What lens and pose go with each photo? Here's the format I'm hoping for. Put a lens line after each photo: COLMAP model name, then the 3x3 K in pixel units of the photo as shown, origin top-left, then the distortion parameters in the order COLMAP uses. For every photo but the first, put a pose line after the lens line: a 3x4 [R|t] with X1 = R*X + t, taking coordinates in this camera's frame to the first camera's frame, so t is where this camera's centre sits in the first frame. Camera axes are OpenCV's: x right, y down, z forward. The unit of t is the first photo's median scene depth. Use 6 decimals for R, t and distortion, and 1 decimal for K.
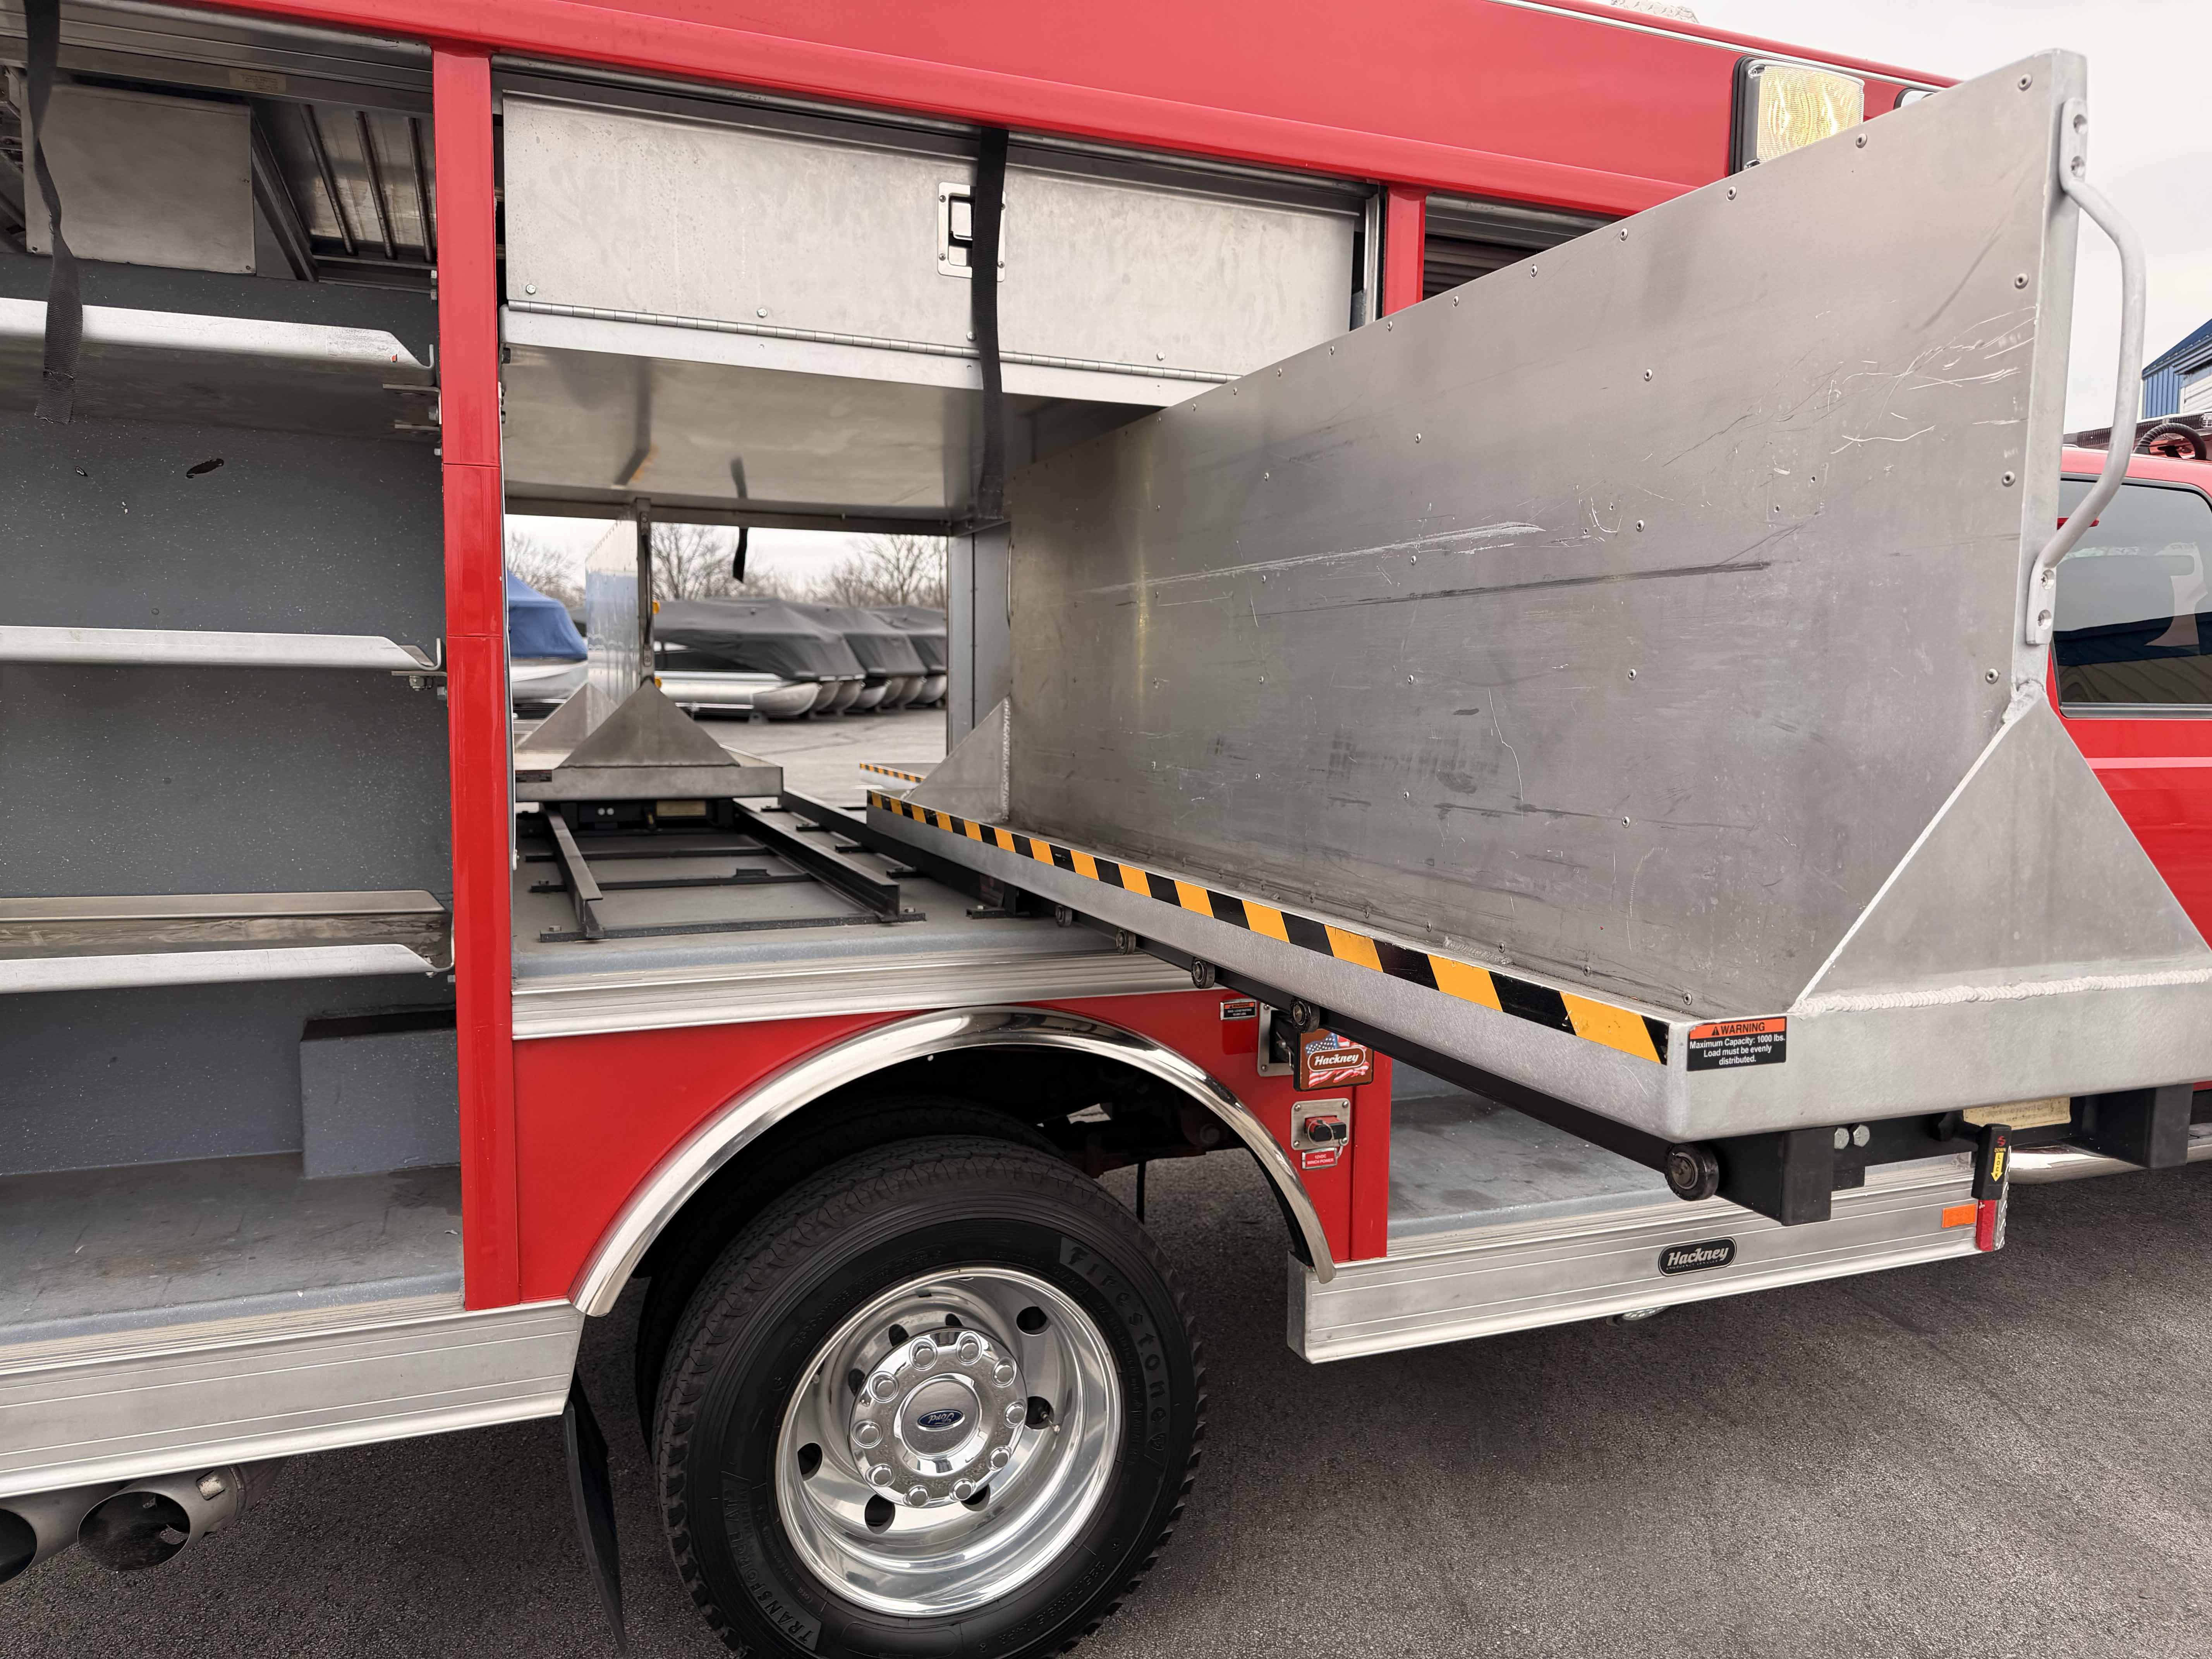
lens RADIAL K [[1569.3, 0, 1145.8], [0, 1569.3, 824.1], [0, 0, 1]] dist [0.030409, -0.052164]
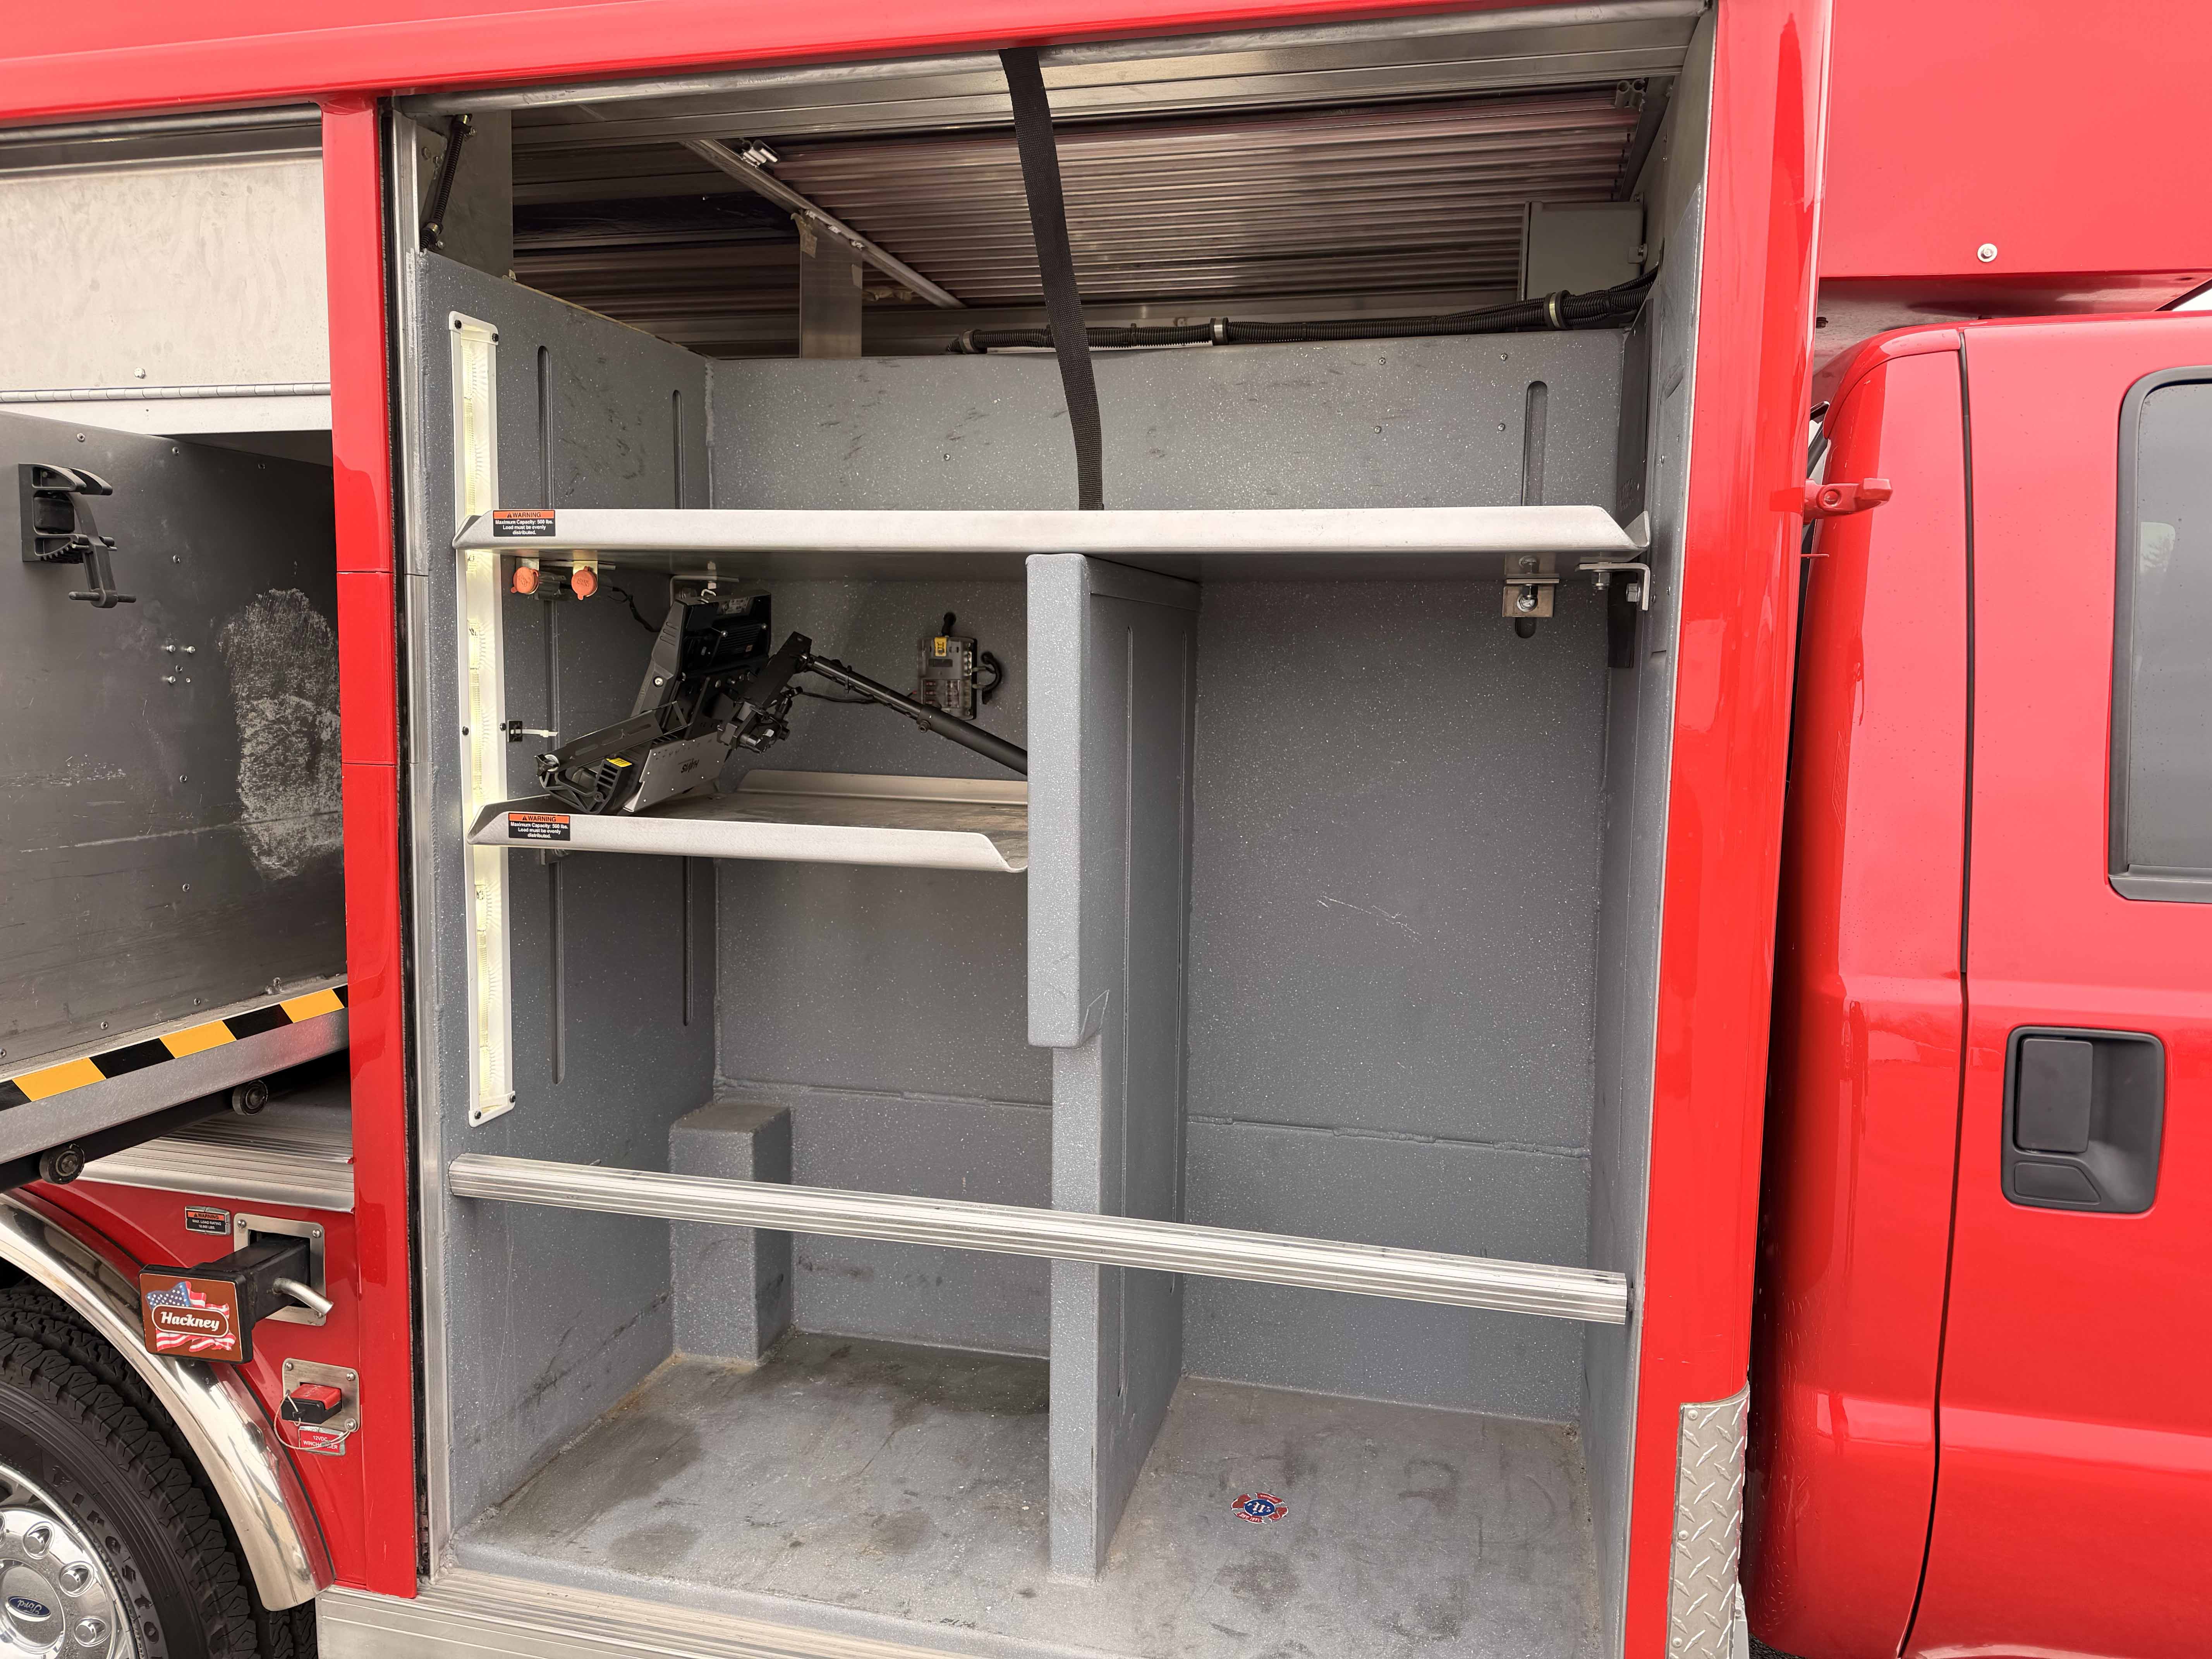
lens RADIAL K [[1569.3, 0, 1169.2], [0, 1569.3, 781.9], [0, 0, 1]] dist [0.030409, -0.052164]
pose [[0.818090, 0.052725, -0.572669, 0.311279], [-0.059247, 0.998217, 0.007267, -0.045502], [0.572031, 0.027984, 0.819755, 0.228771]]
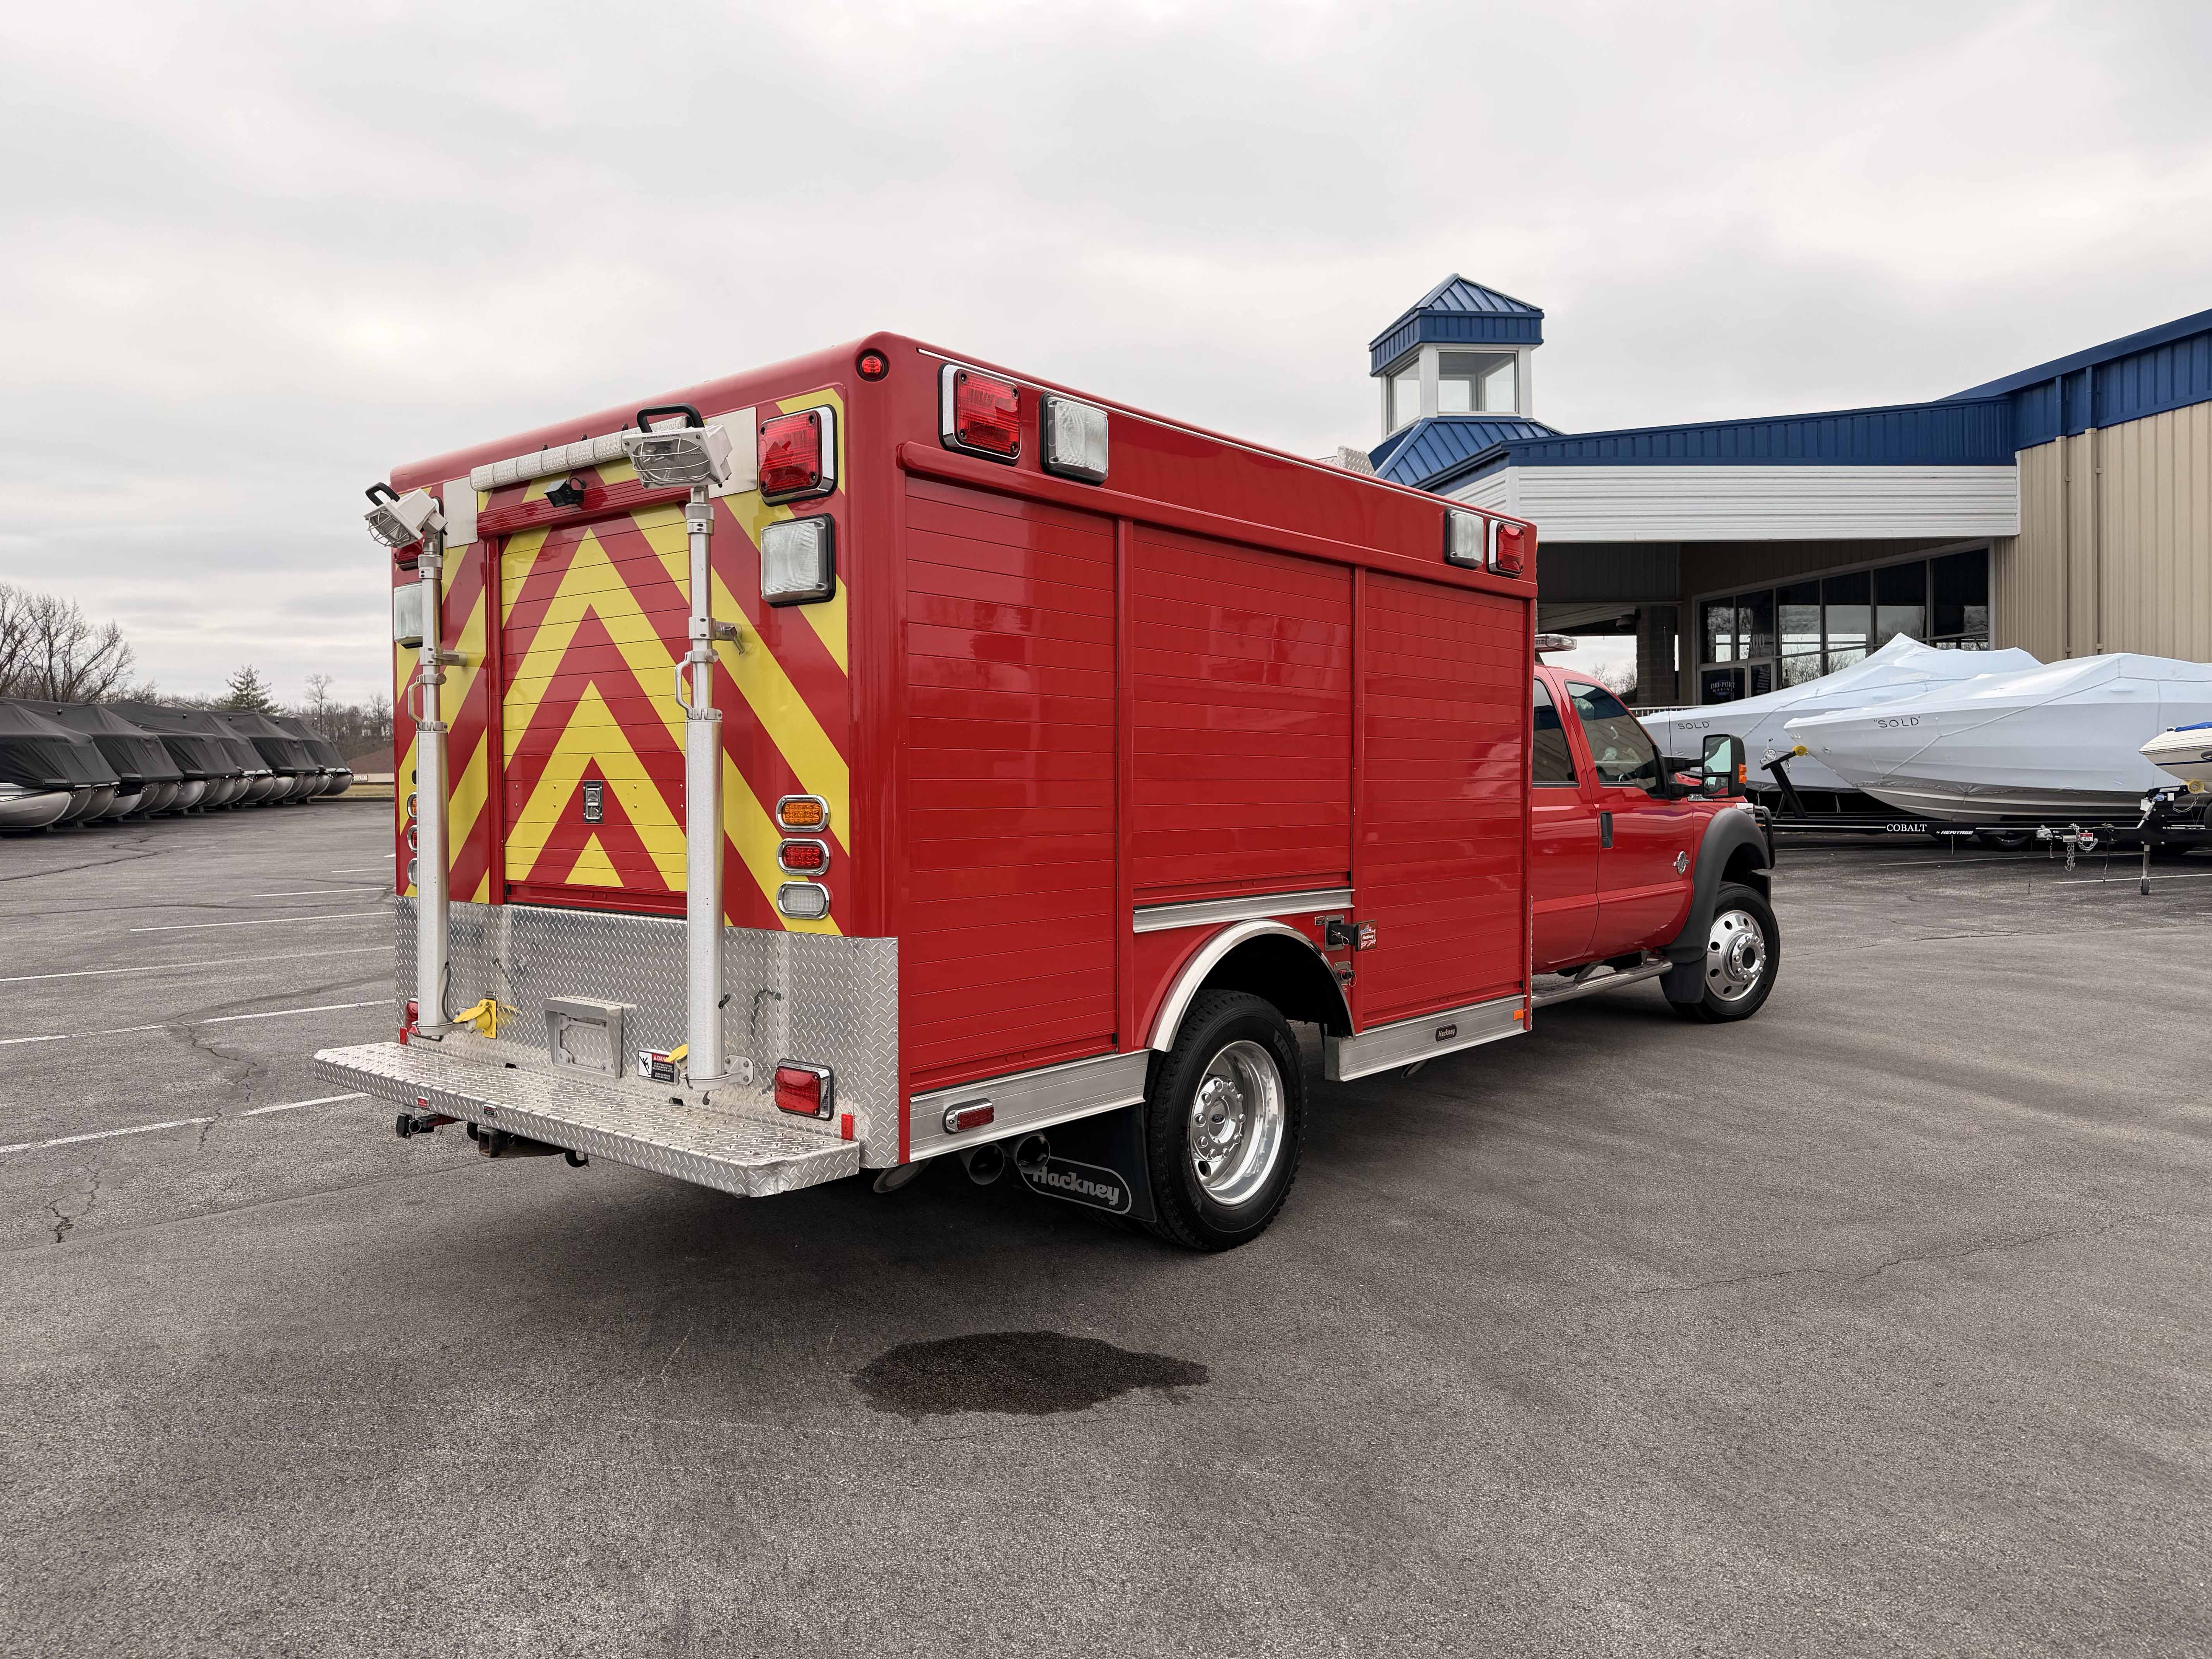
lens RADIAL K [[1569.3, 0, 1112.4], [0, 1569.3, 831.0], [0, 0, 1]] dist [0.030409, -0.052164]
pose [[0.882158, -0.029045, 0.470057, -1.406996], [0.056005, 0.997484, -0.043470, 0.079323], [-0.467612, 0.064673, 0.881565, -0.954144]]
